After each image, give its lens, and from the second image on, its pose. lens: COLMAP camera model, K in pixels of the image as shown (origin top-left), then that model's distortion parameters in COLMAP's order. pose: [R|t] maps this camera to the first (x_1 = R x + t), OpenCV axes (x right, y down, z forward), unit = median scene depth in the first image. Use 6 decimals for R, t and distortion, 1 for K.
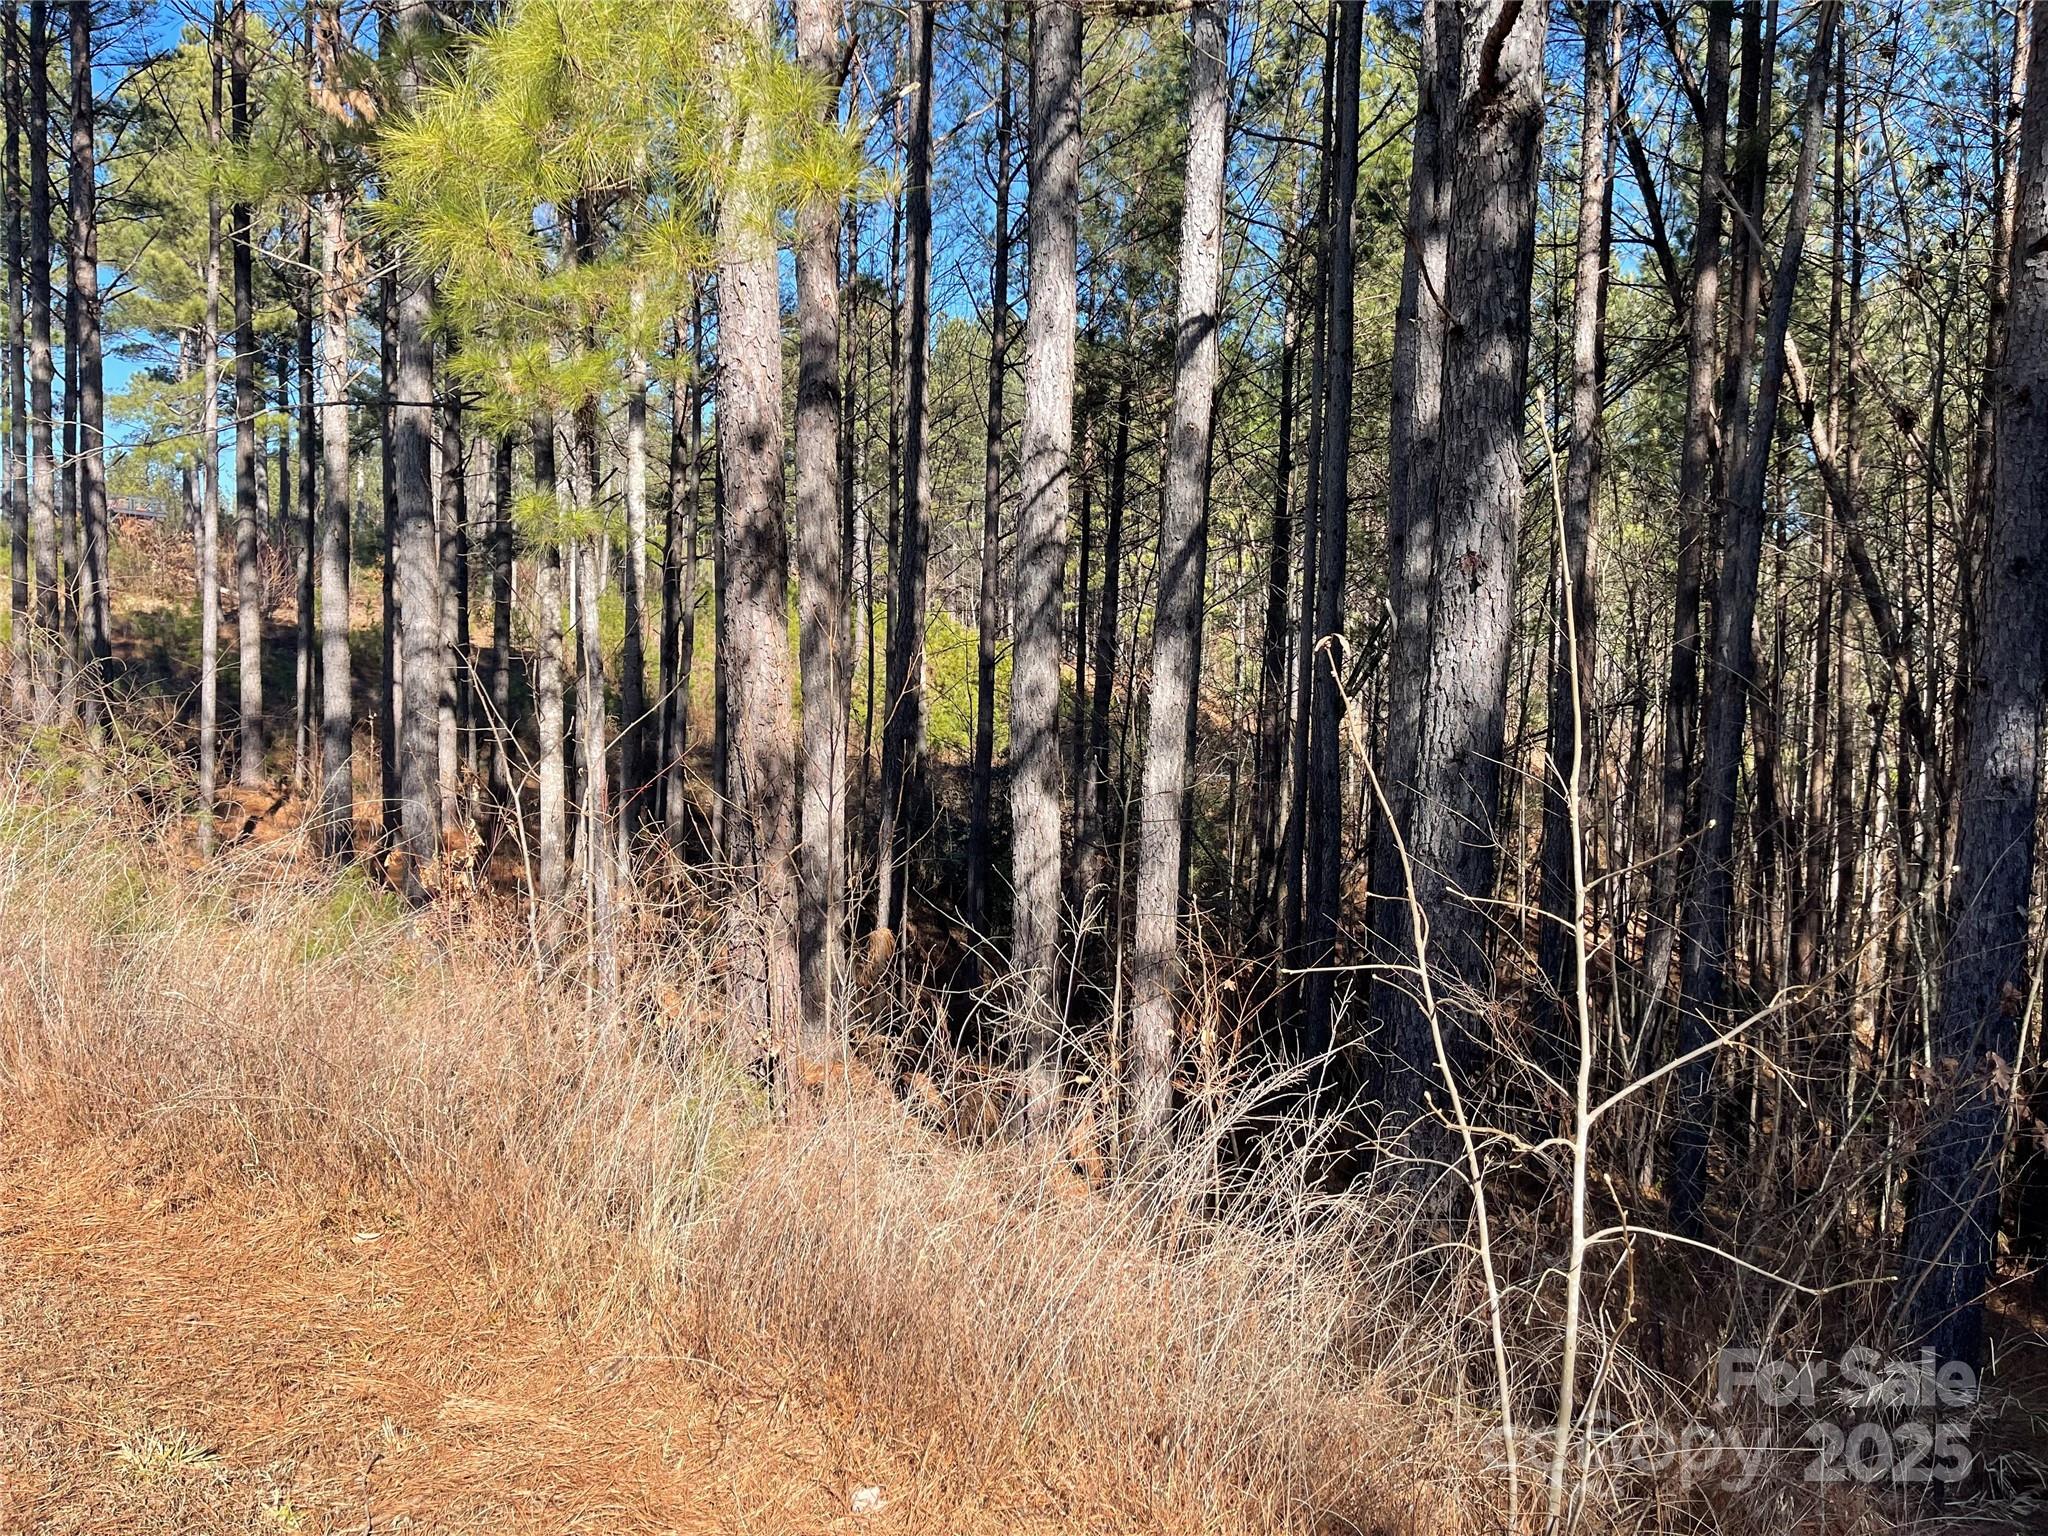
lens RADIAL K [[1503.4, 0, 1021.8], [0, 1503.4, 761.5], [0, 0, 1]] dist [0.063756, -0.073380]
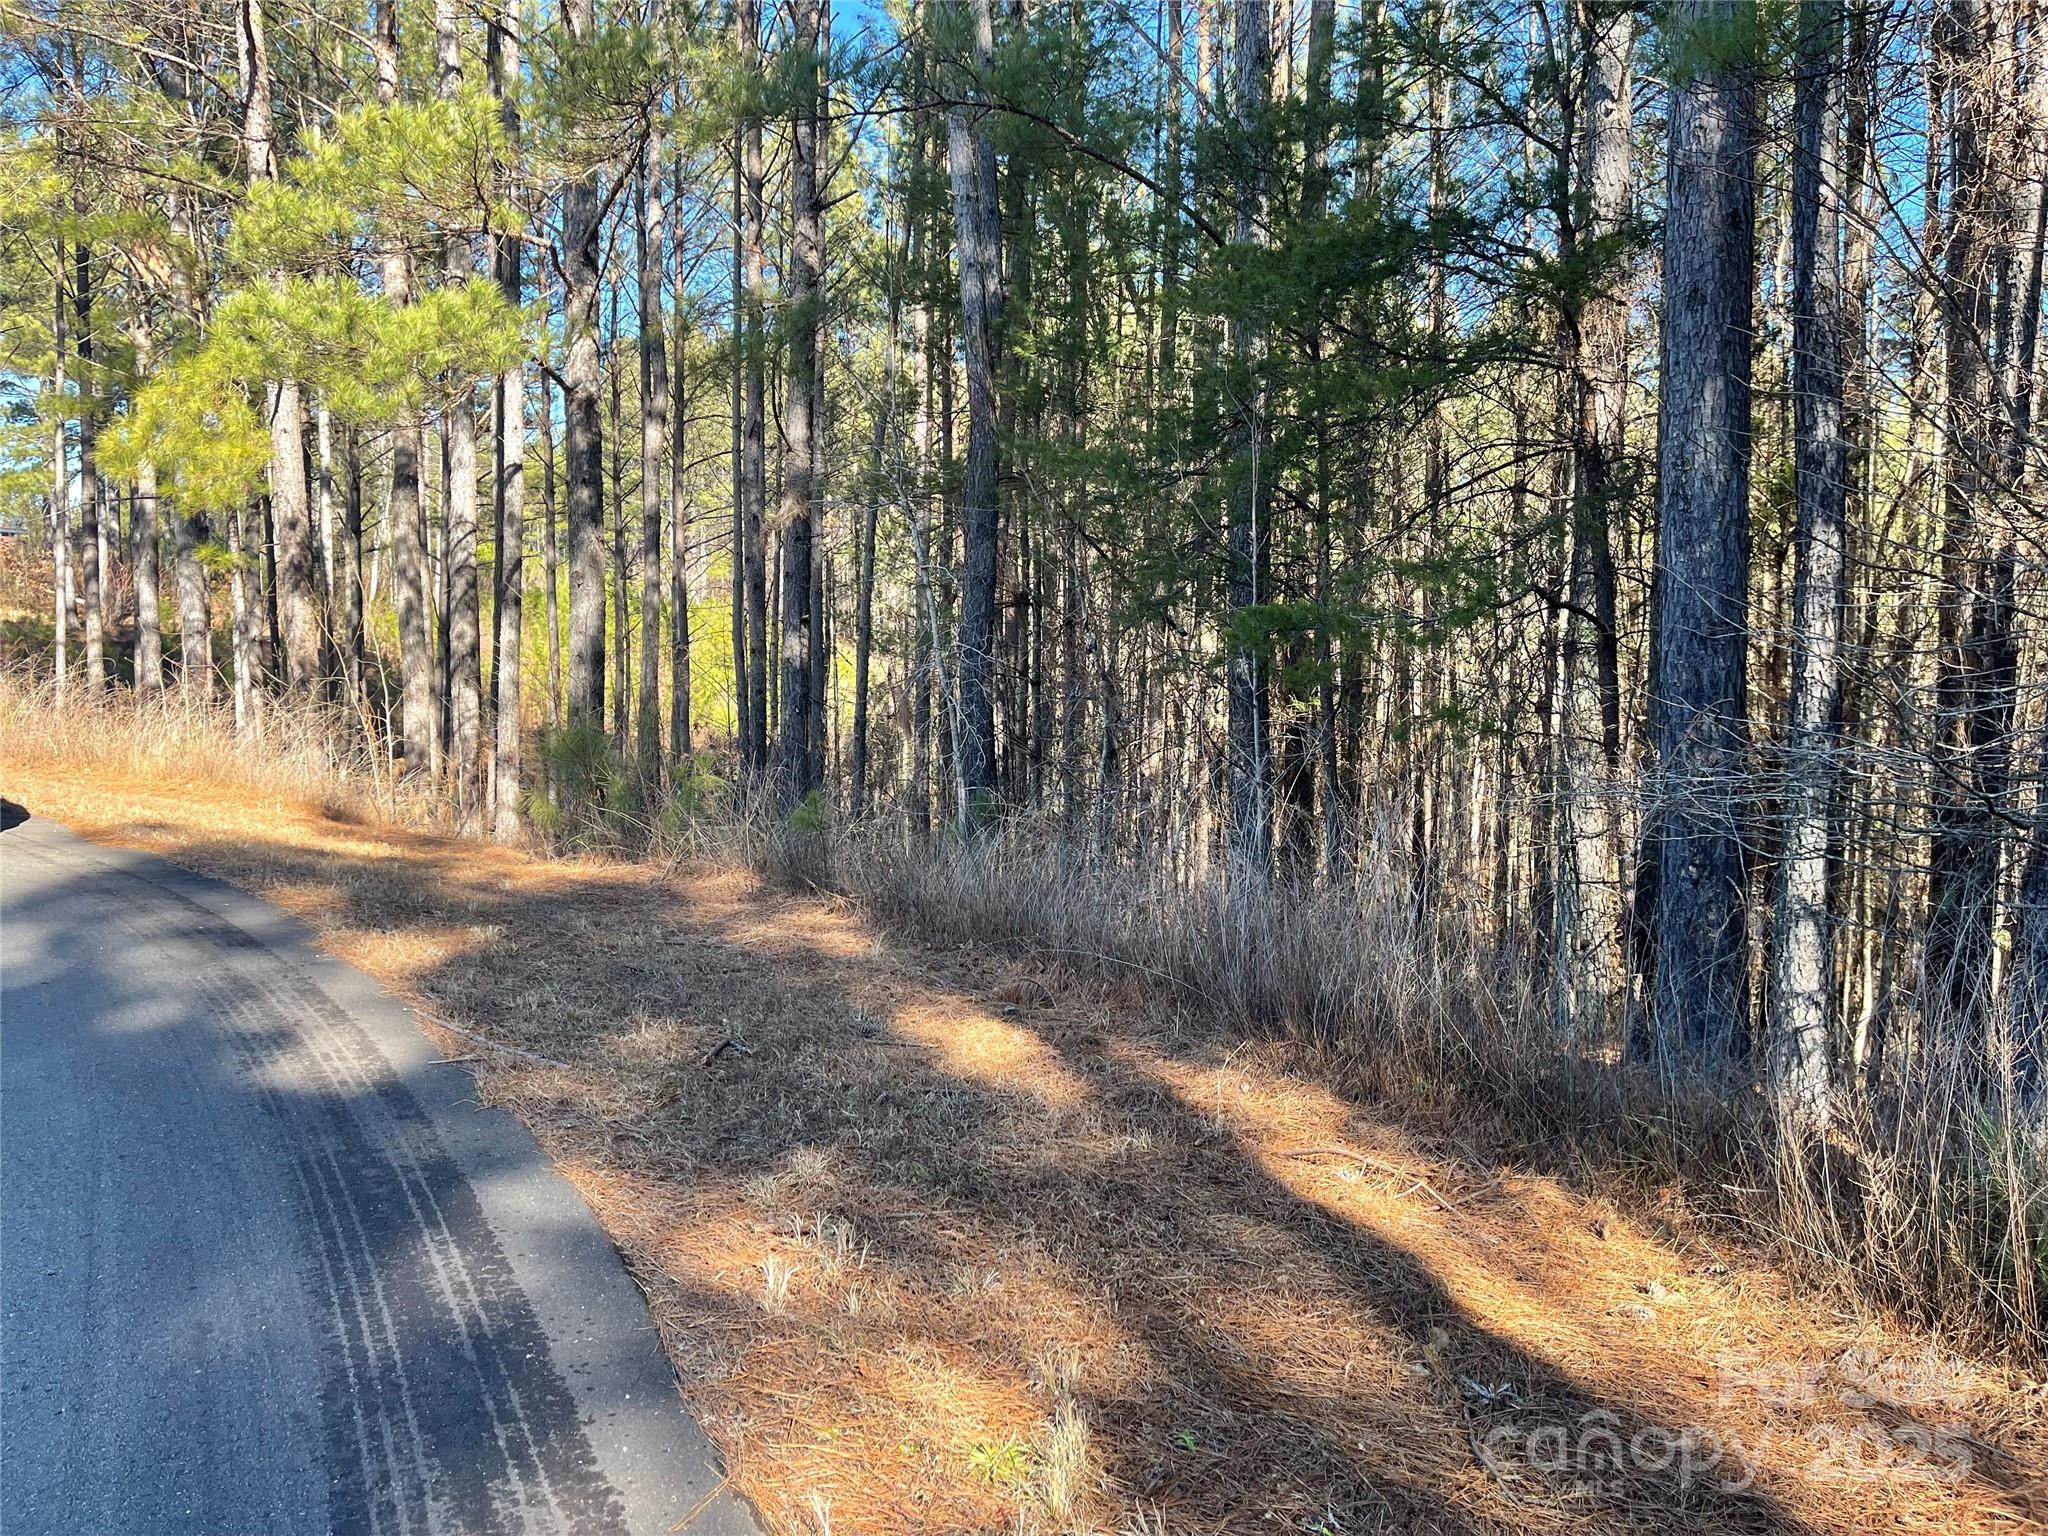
lens RADIAL K [[1503.4, 0, 1021.8], [0, 1503.4, 761.5], [0, 0, 1]] dist [0.063756, -0.073380]
pose [[0.997706, -0.022404, 0.063887, 0.658600], [0.022448, 0.999748, 0.000035, 0.147825], [-0.063872, 0.001399, 0.997957, -1.180216]]
